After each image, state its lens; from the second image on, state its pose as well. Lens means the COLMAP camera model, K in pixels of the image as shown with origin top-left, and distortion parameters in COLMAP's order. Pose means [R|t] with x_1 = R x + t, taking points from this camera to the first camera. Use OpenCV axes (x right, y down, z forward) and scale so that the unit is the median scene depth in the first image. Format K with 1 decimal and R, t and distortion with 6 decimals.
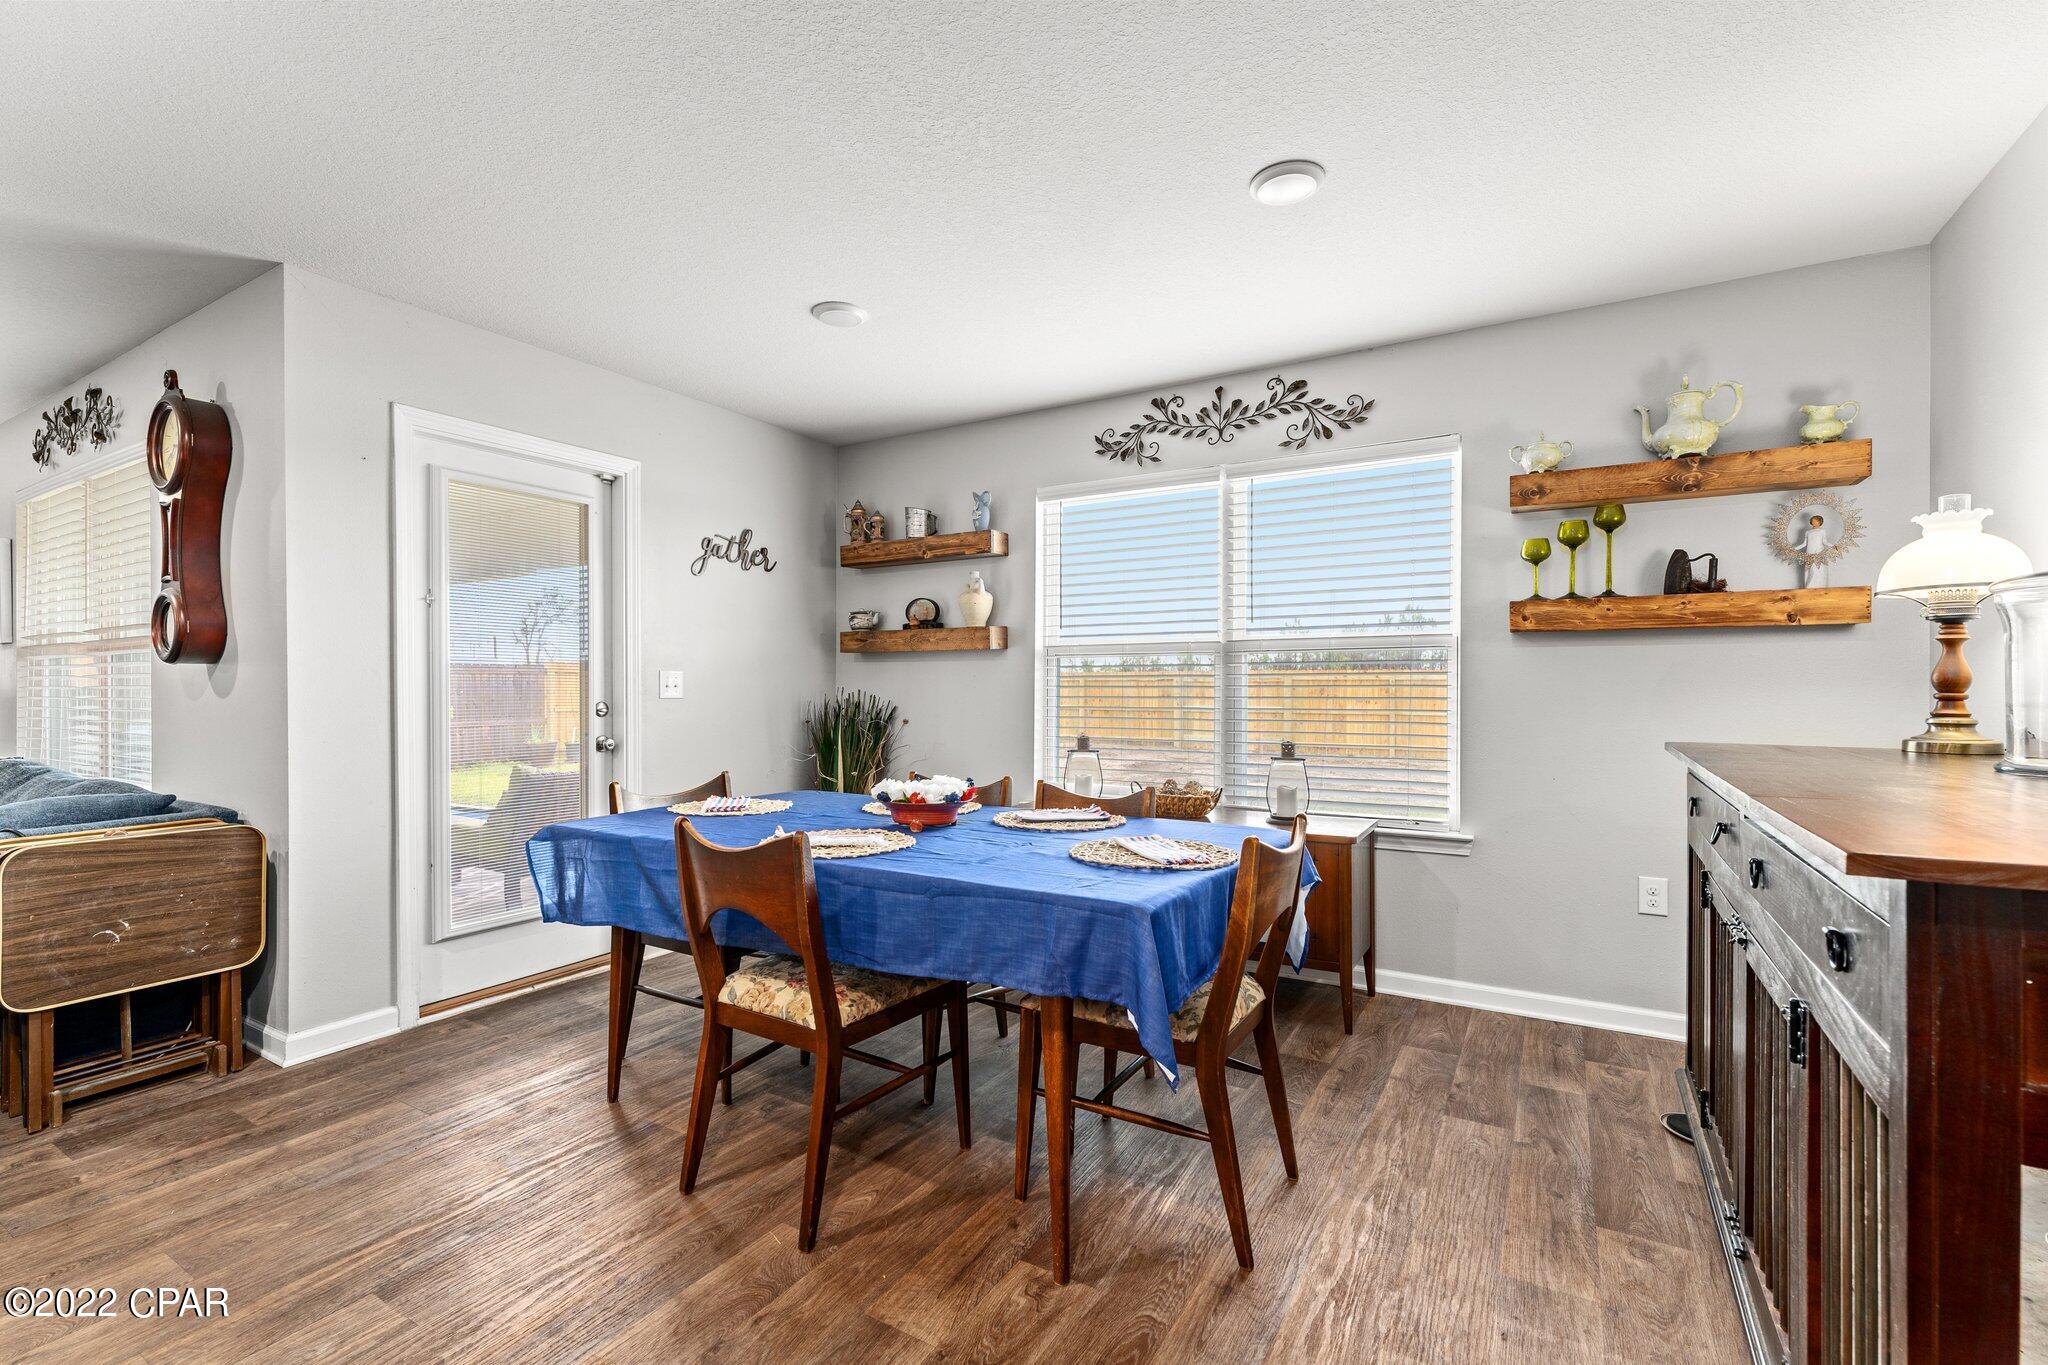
lens RADIAL K [[893.3, 0, 1032.9], [0, 893.3, 678.3], [0, 0, 1]] dist [-0.001796, -0.000121]
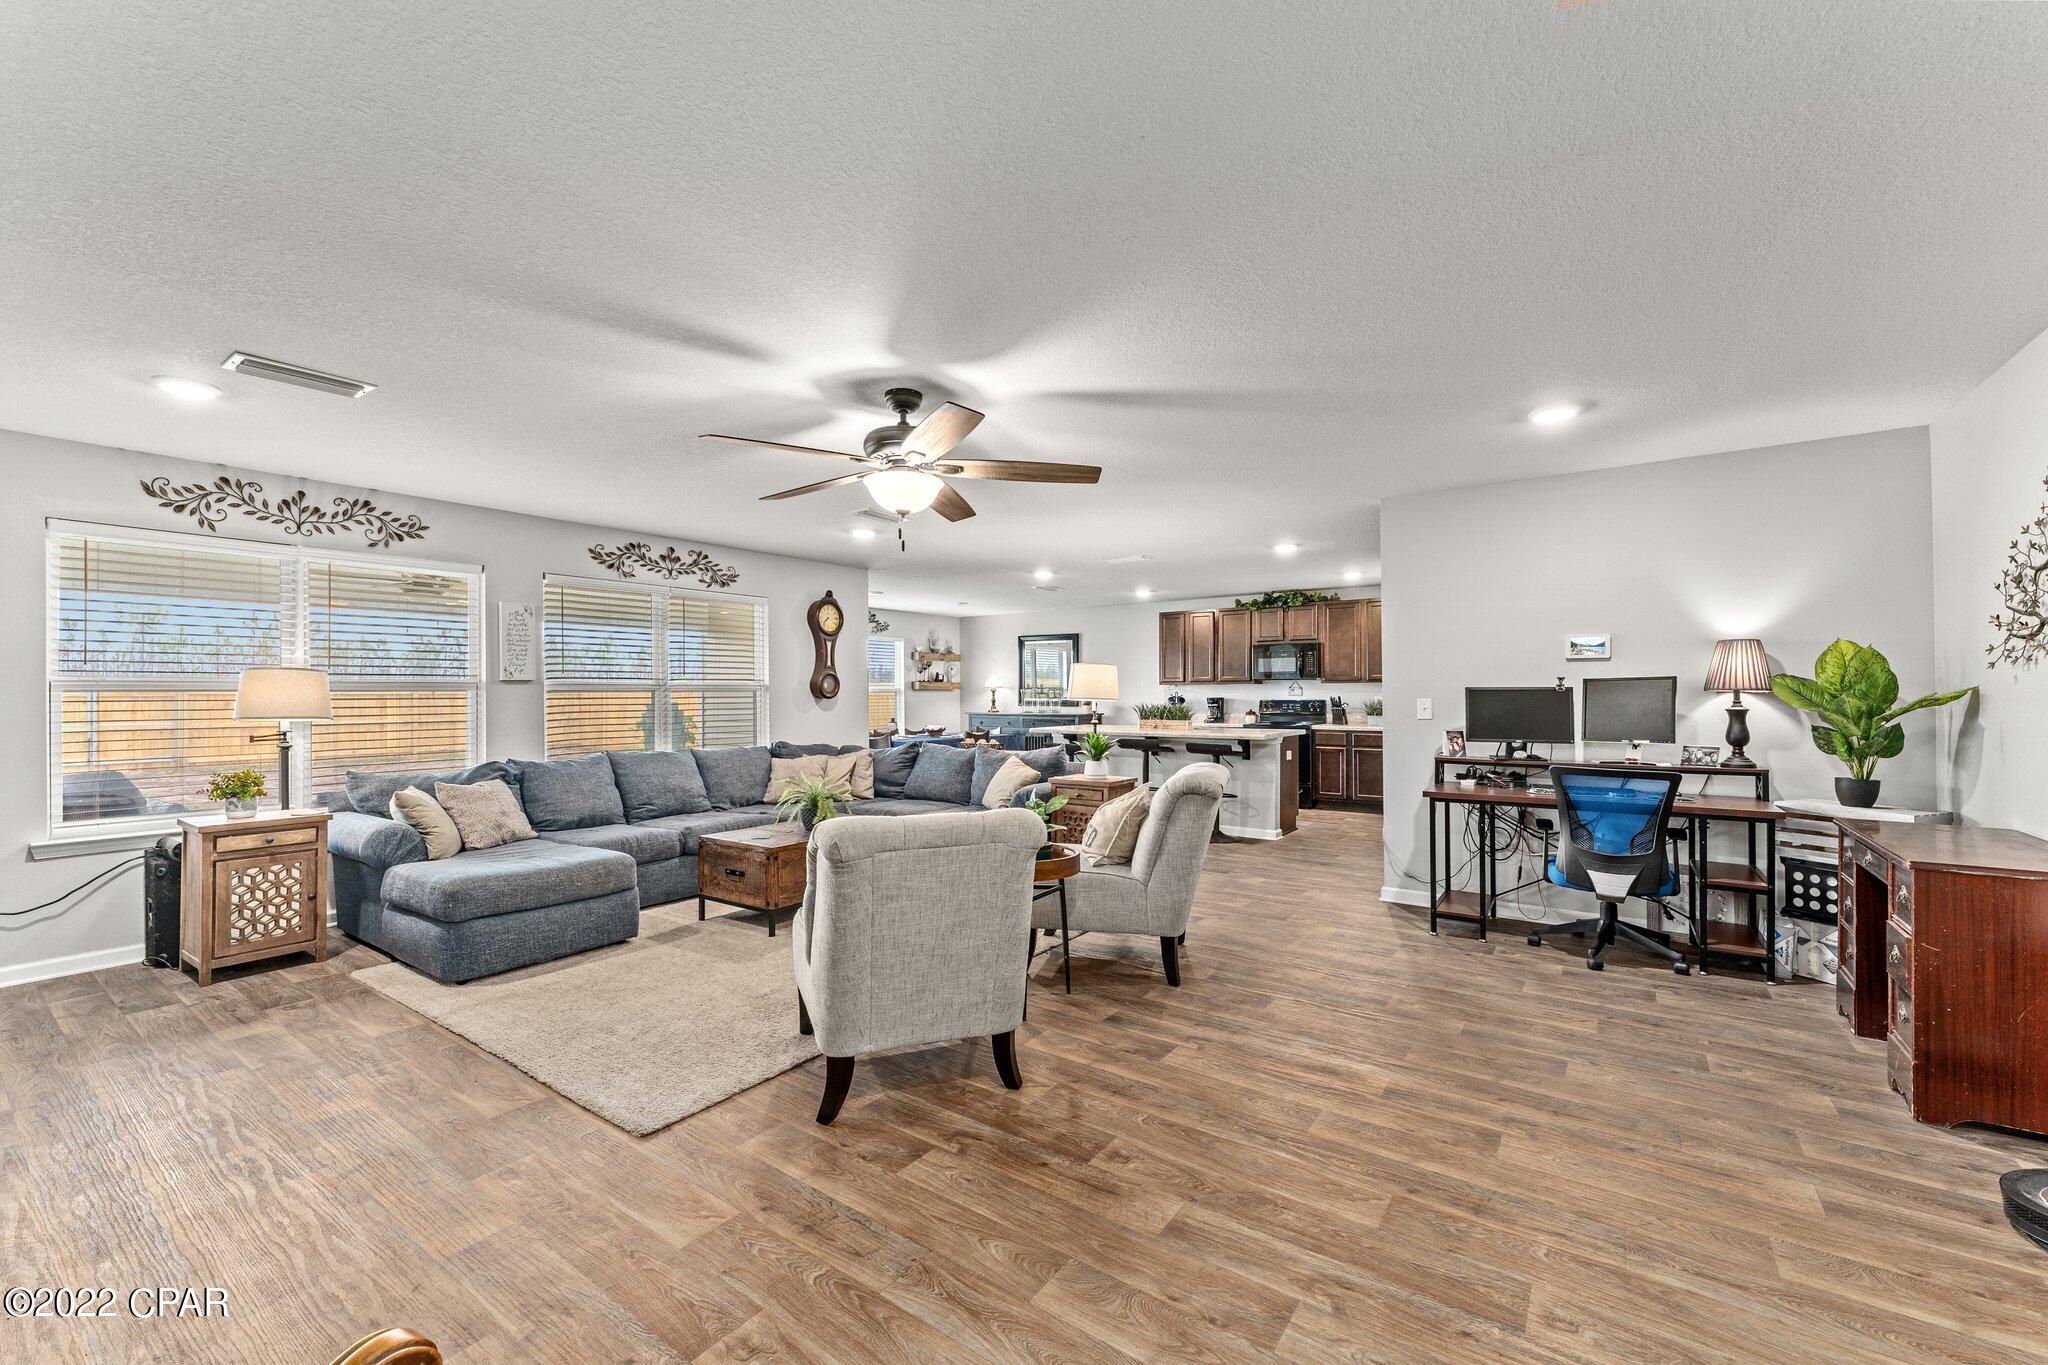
lens RADIAL K [[824.0, 0, 1017.4], [0, 824.0, 685.9], [0, 0, 1]] dist [0.002373, -0.000240]
pose [[0.084809, 0.009845, 0.996349, -2.861242], [-0.007346, 0.999930, -0.009255, -0.031306], [-0.996370, -0.006534, 0.084876, 0.181752]]
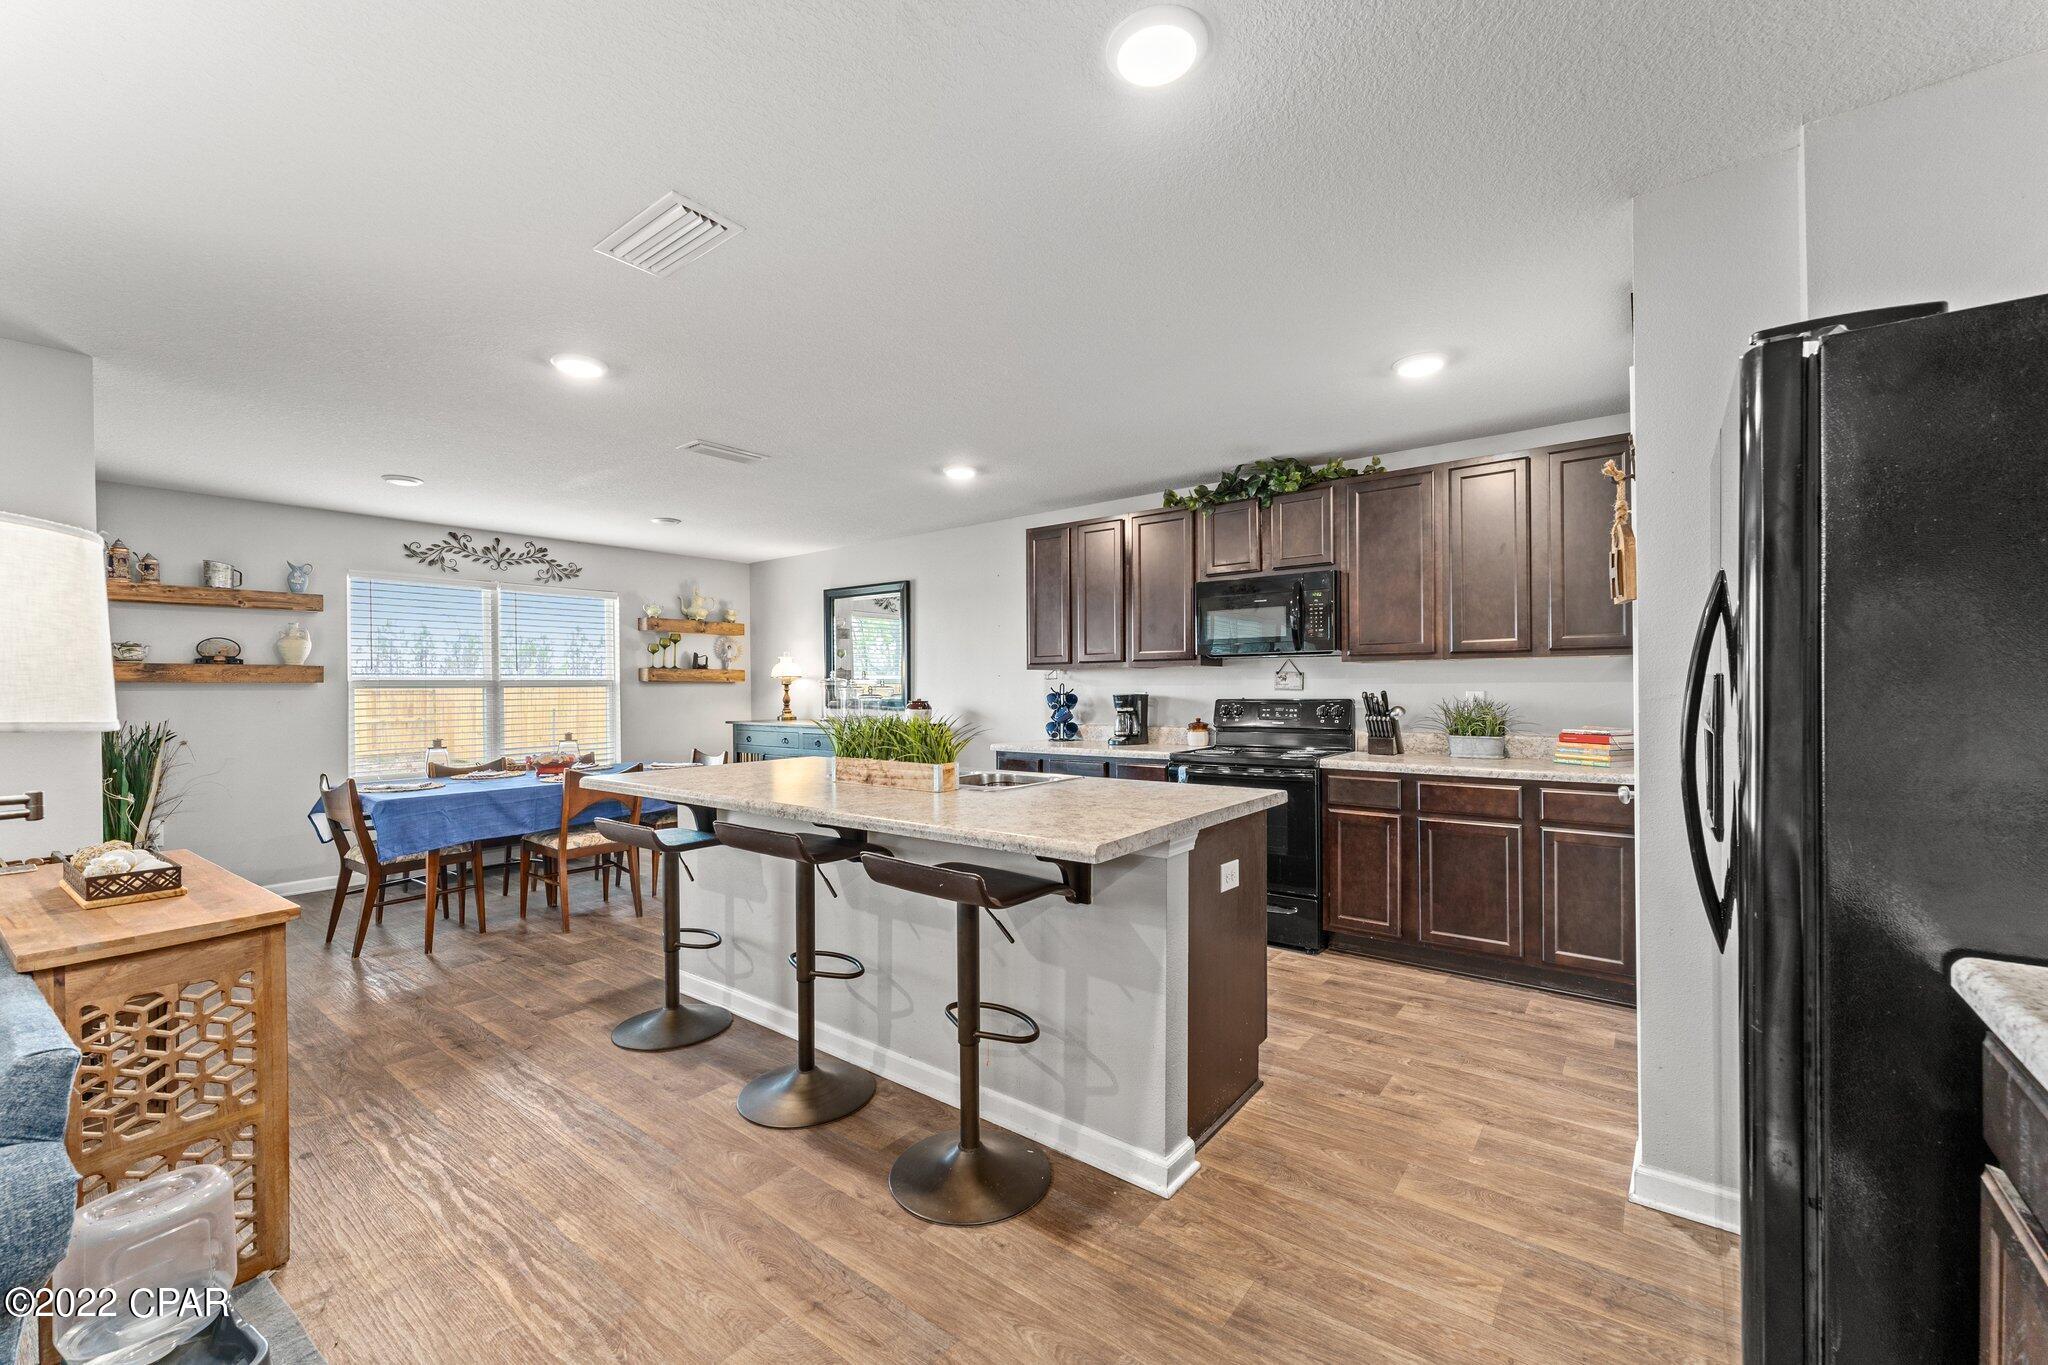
lens RADIAL K [[824.0, 0, 1015.9], [0, 824.0, 685.9], [0, 0, 1]] dist [0.002373, -0.000240]
pose [[0.126602, 0.001247, 0.991953, -1.373052], [-0.002782, 0.999996, -0.000902, -0.034679], [-0.991950, -0.002645, 0.126605, -0.251053]]
